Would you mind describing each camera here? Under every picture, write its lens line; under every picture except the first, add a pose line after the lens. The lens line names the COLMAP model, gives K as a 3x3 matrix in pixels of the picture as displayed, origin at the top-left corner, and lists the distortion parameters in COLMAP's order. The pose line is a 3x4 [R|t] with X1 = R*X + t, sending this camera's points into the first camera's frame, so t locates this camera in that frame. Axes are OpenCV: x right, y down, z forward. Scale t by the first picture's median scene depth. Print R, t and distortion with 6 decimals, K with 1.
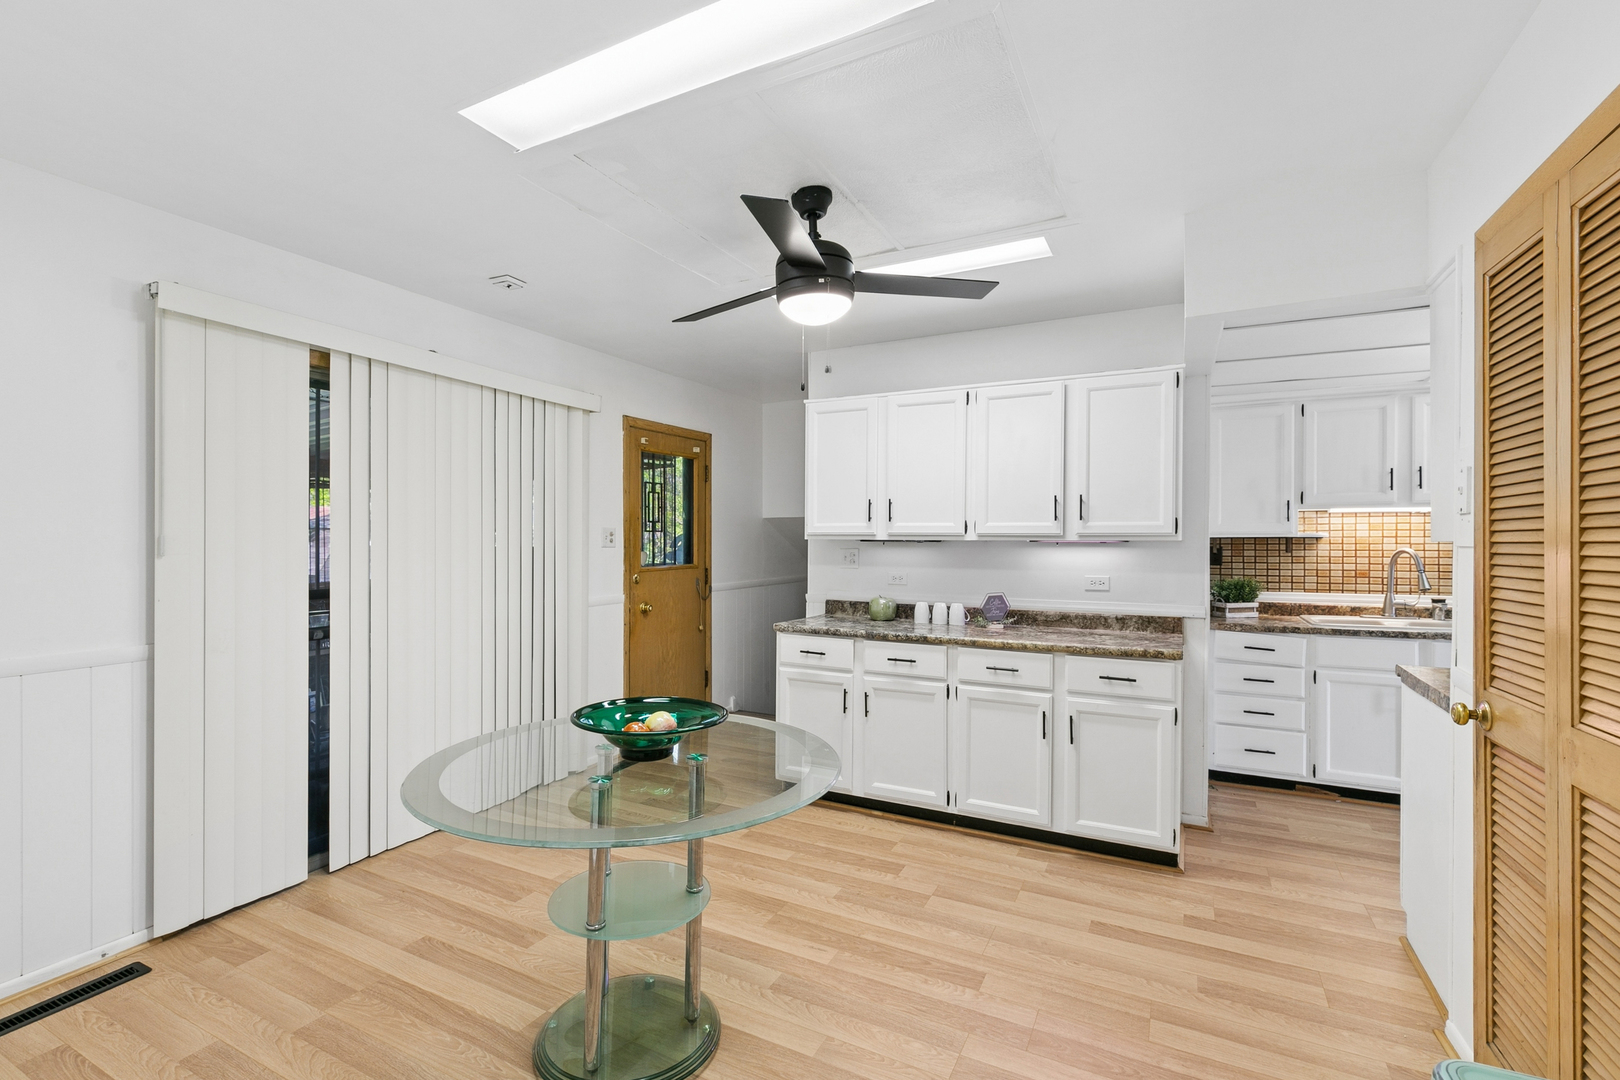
lens RADIAL K [[723.1, 0, 814.7], [0, 723.1, 543.5], [0, 0, 1]] dist [0.001415, -0.000281]
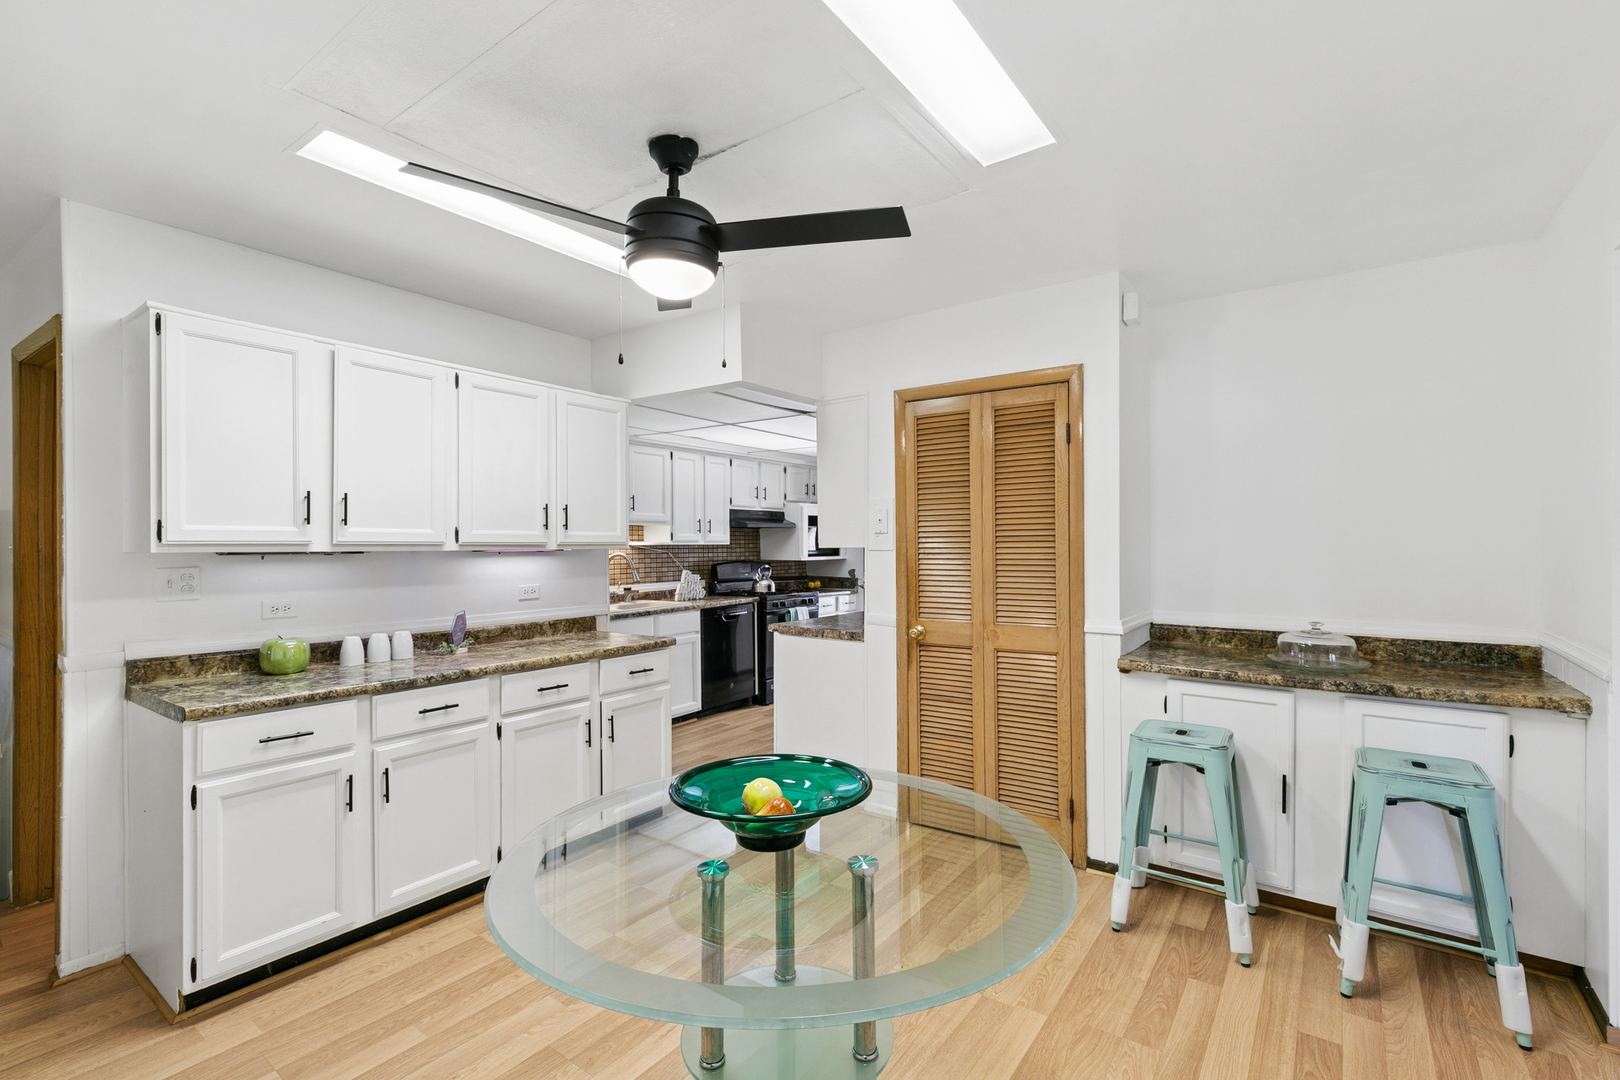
lens RADIAL K [[723.1, 0, 813.9], [0, 723.1, 538.9], [0, 0, 1]] dist [0.001415, -0.000281]
pose [[0.137306, 0.003887, 0.990521, -0.544499], [0.008610, 0.999950, -0.005117, -0.010047], [-0.990491, 0.009231, 0.137265, 0.465759]]
